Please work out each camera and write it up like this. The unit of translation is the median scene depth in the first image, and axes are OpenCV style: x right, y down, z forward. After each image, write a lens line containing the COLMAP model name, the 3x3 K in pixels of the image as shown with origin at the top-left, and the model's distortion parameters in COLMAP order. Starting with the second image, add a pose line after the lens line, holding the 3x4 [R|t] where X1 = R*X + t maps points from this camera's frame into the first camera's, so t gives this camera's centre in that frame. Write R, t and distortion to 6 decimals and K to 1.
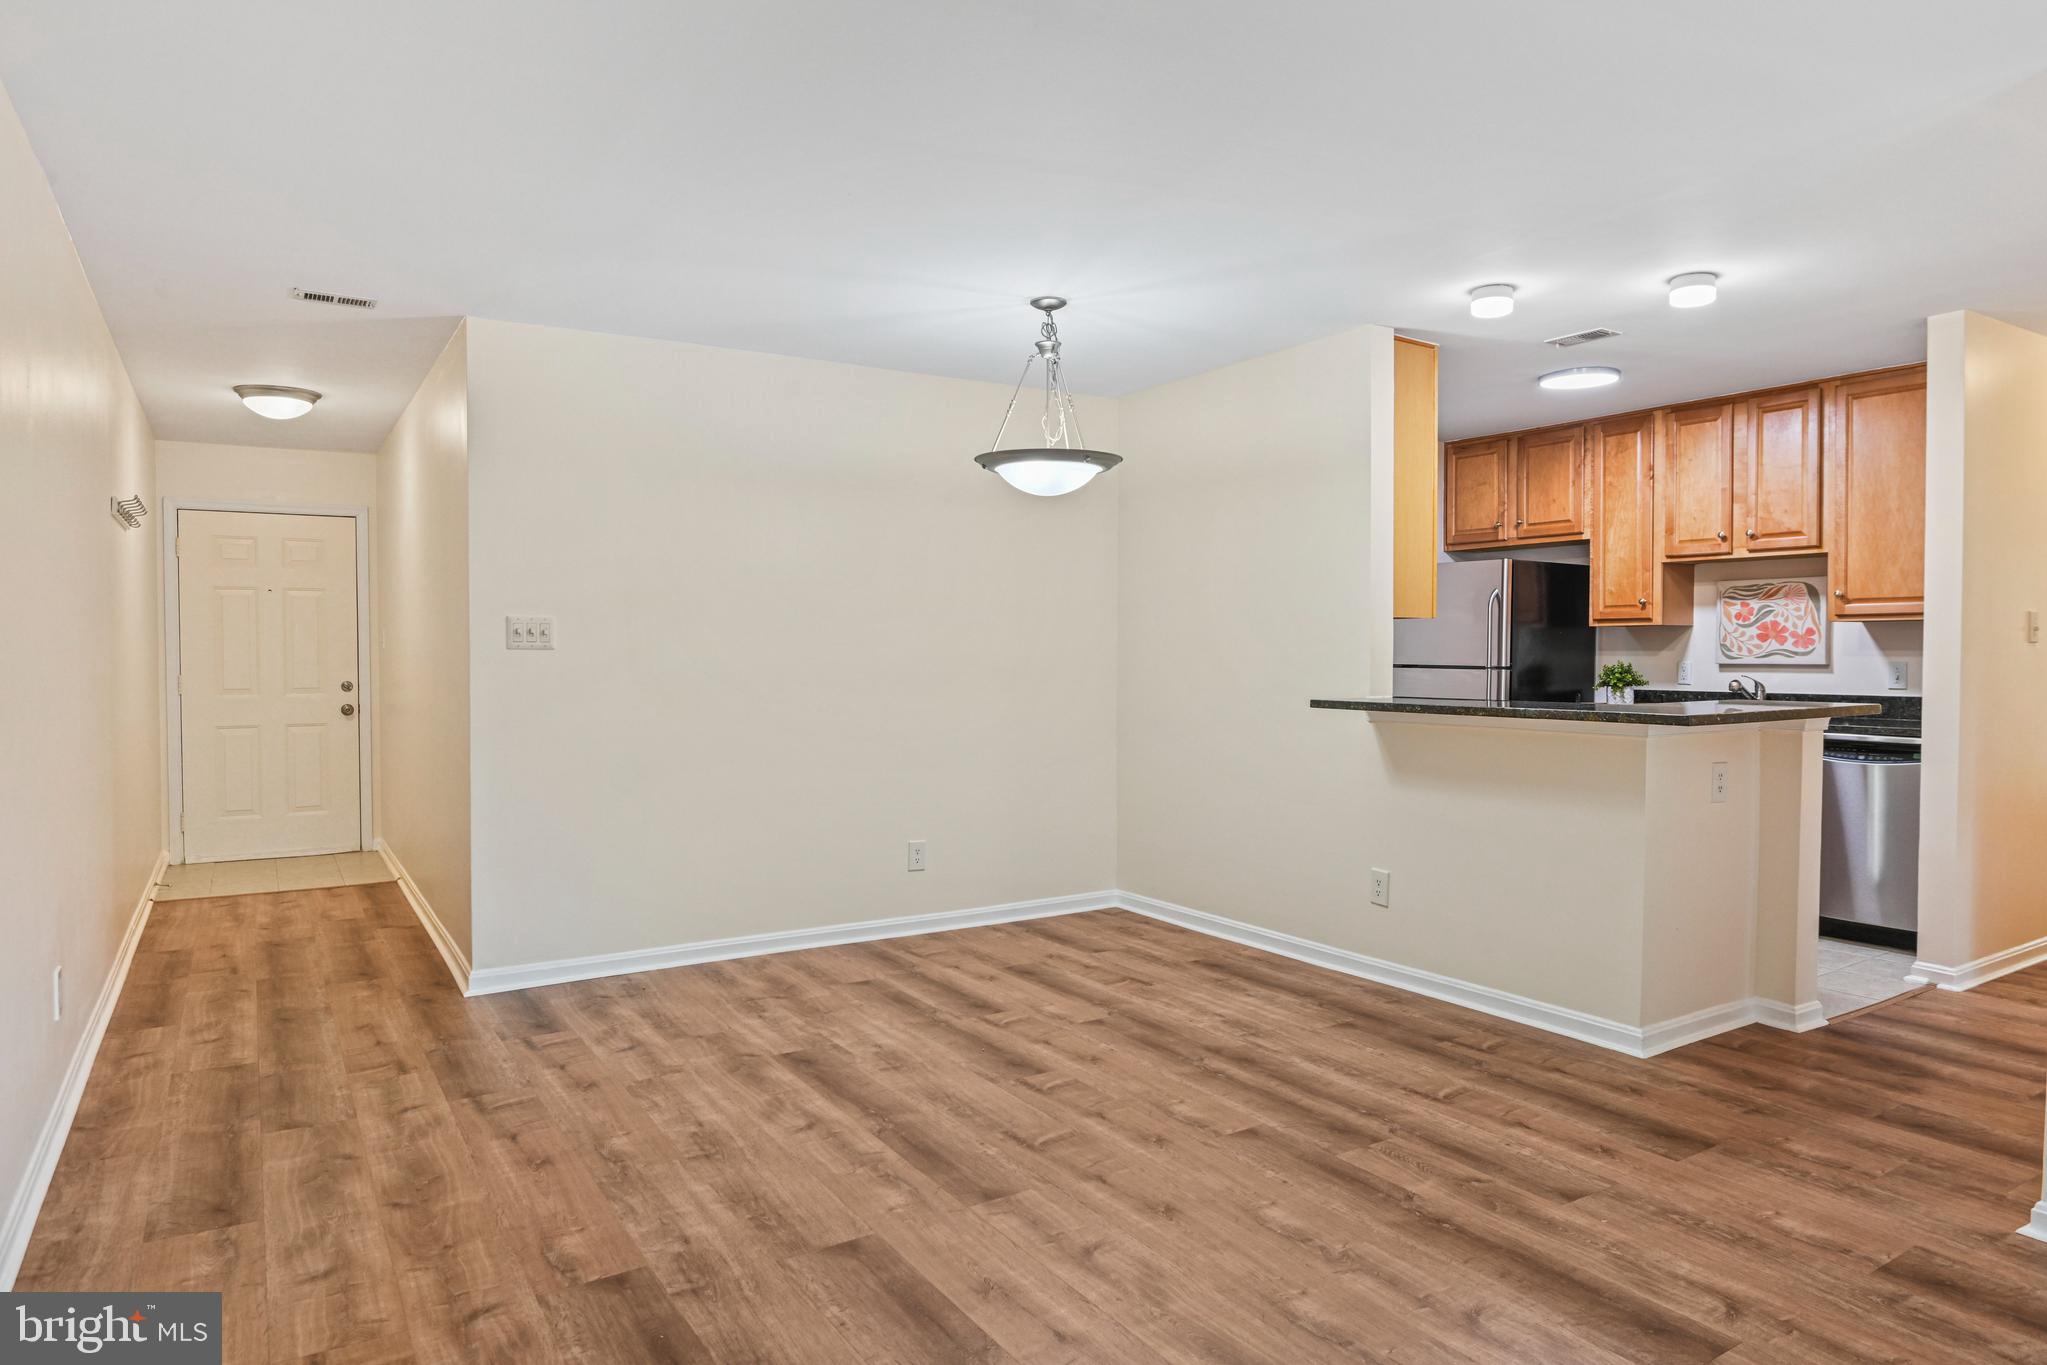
lens RADIAL K [[1230.2, 0, 1023.5], [0, 1230.2, 682.5], [0, 0, 1]] dist [-0.004649, -0.016403]
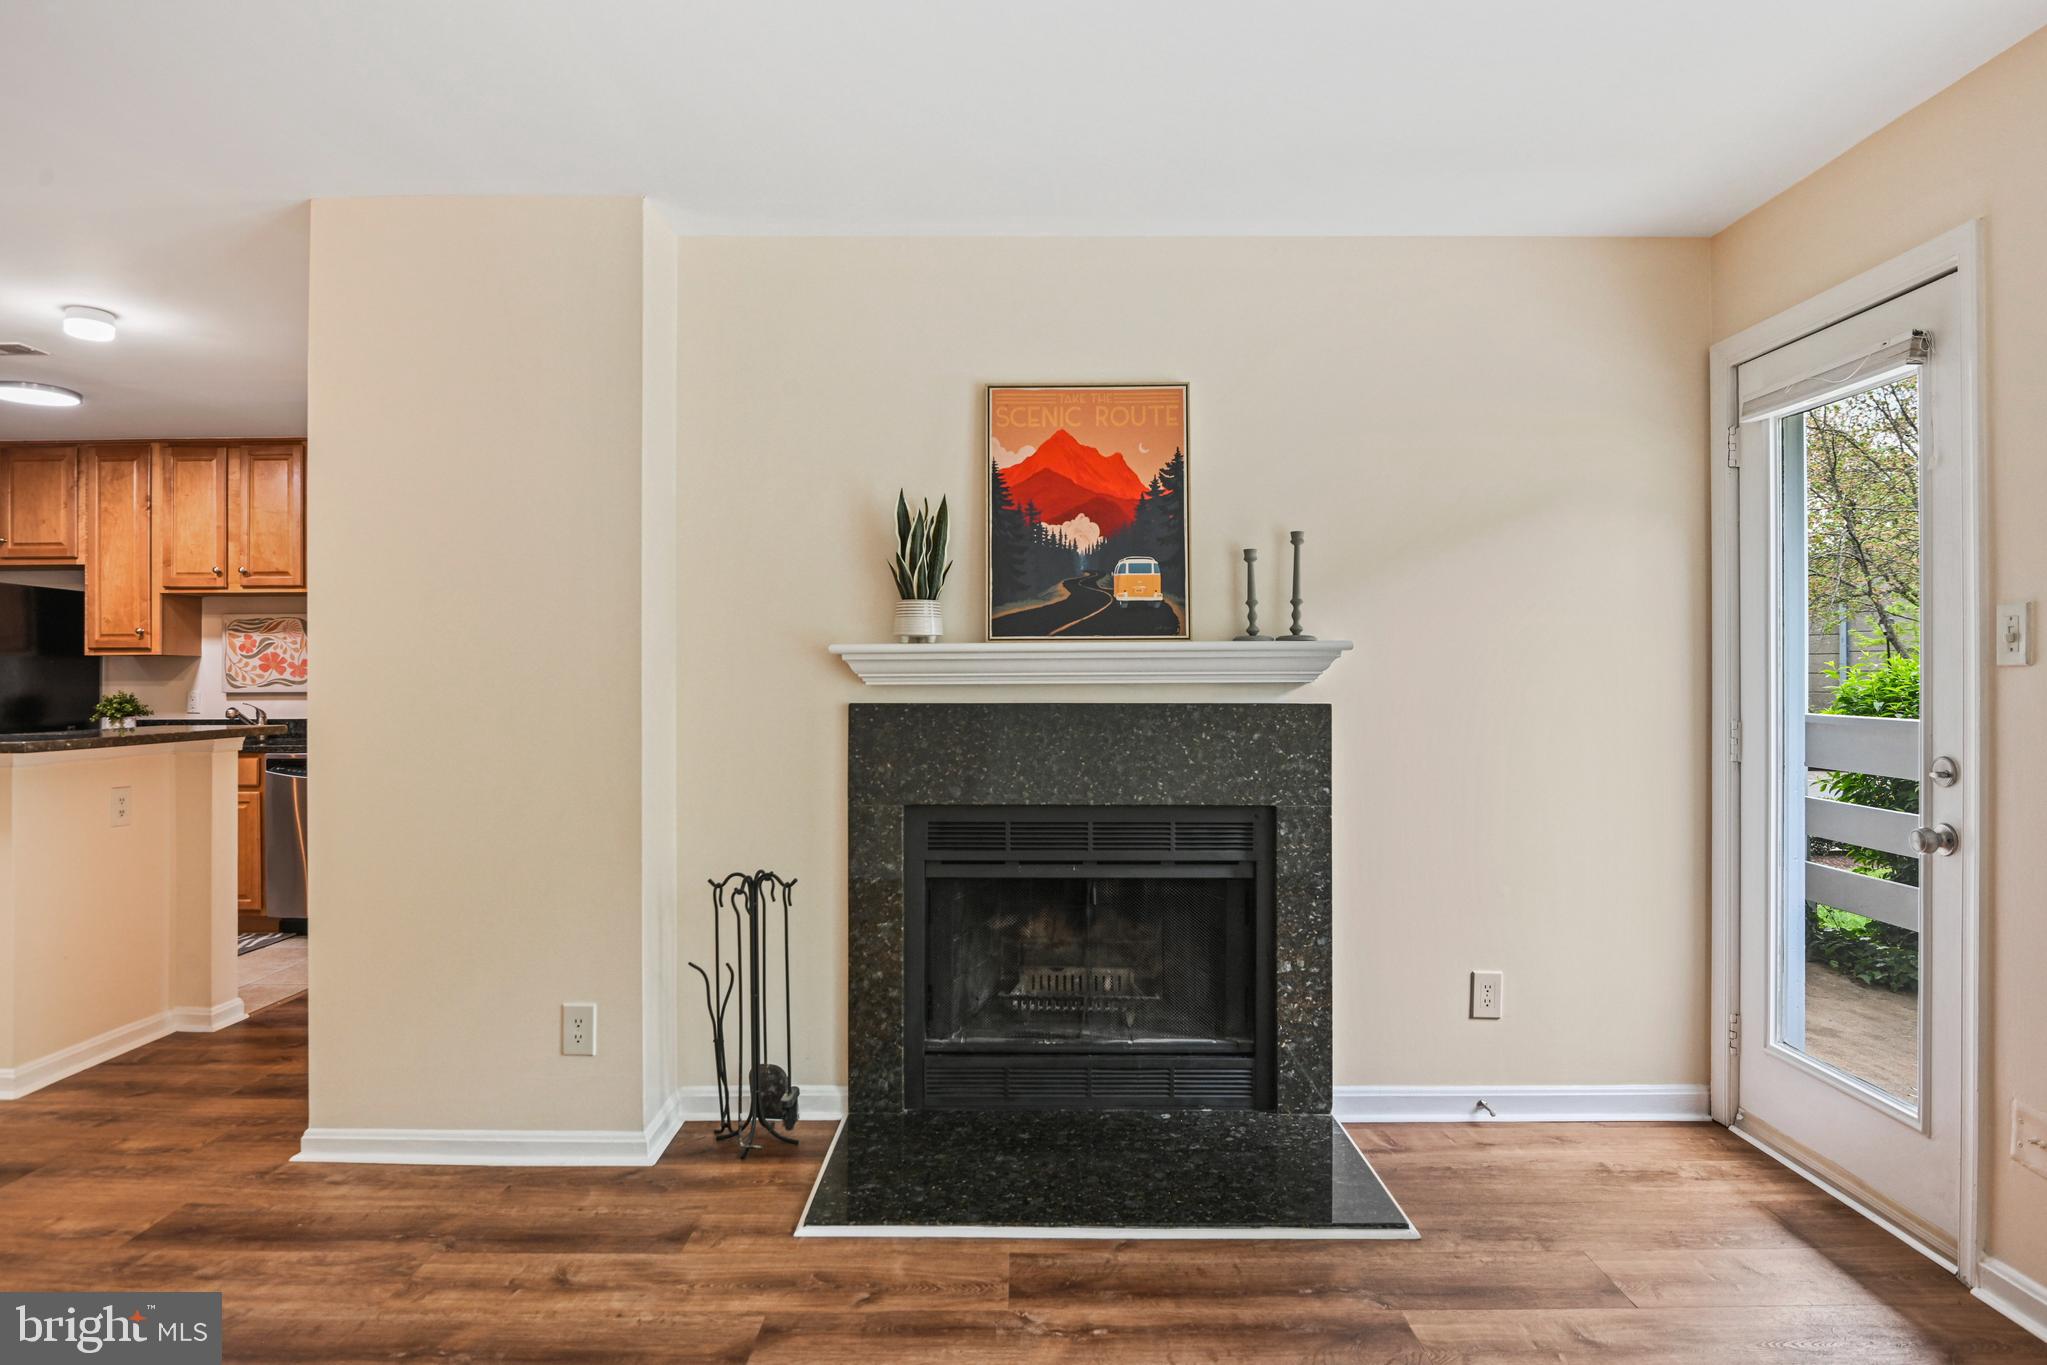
lens RADIAL K [[1138.0, 0, 1021.7], [0, 1138.0, 677.5], [0, 0, 1]] dist [-0.005812, -0.013029]
pose [[0.530979, 0.001228, 0.847384, 0.114922], [0.024951, 0.999543, -0.017083, 0.005707], [-0.847018, 0.030214, 0.530705, -0.098311]]
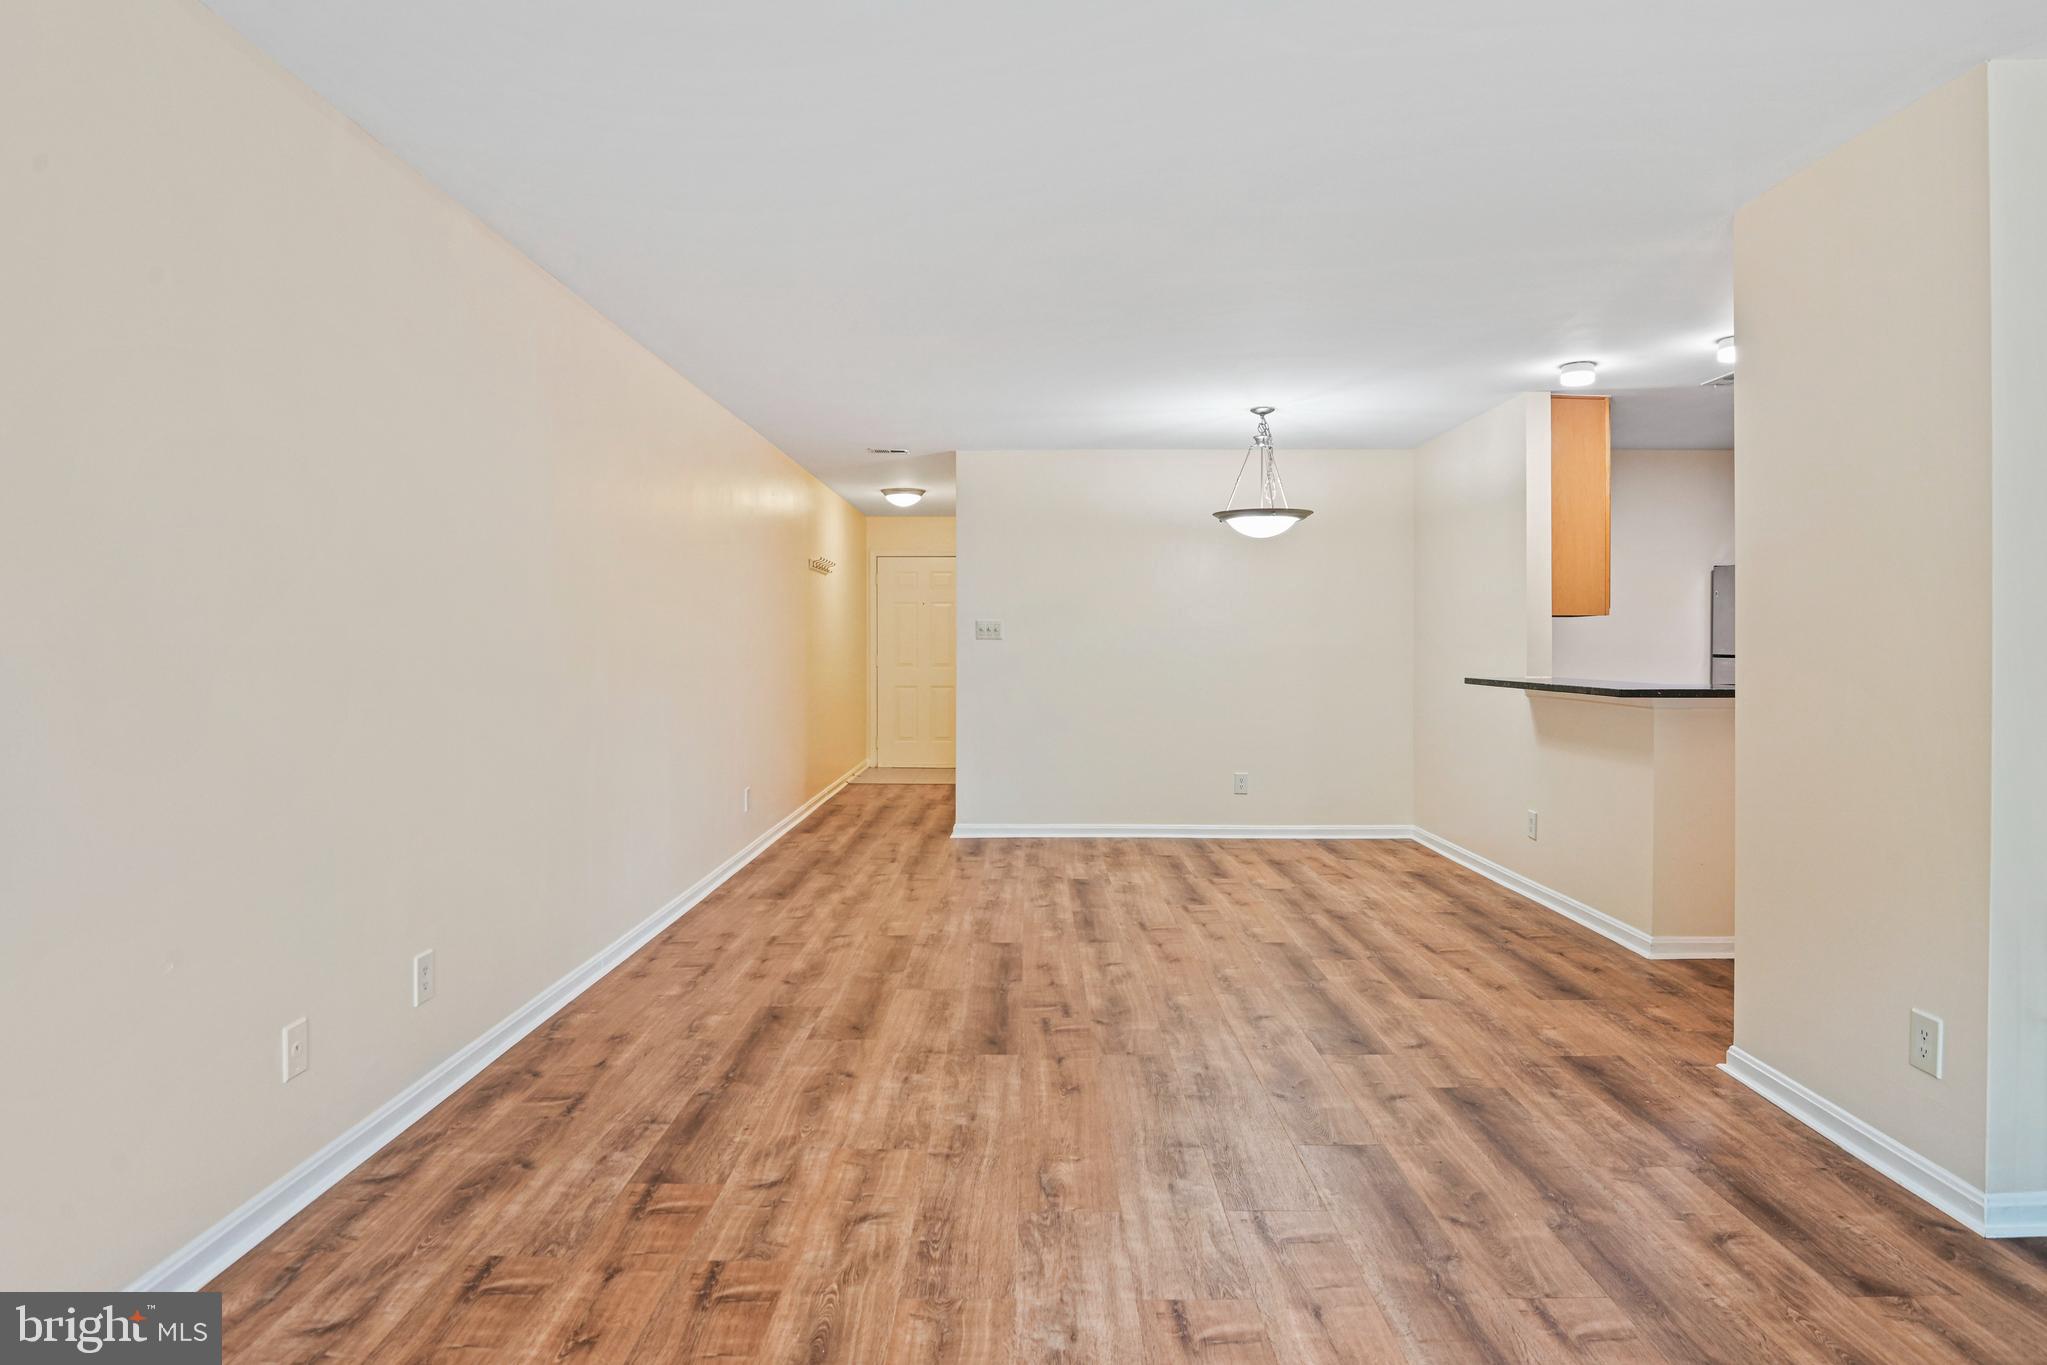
lens RADIAL K [[1100.6, 0, 1028.3], [0, 1100.6, 643.2], [0, 0, 1]] dist [0.000378, -0.015525]
pose [[0.844688, 0.002881, -0.535251, 0.367321], [-0.016098, 0.999670, -0.020023, 0.006131], [0.535017, 0.025529, 0.844456, -0.210514]]
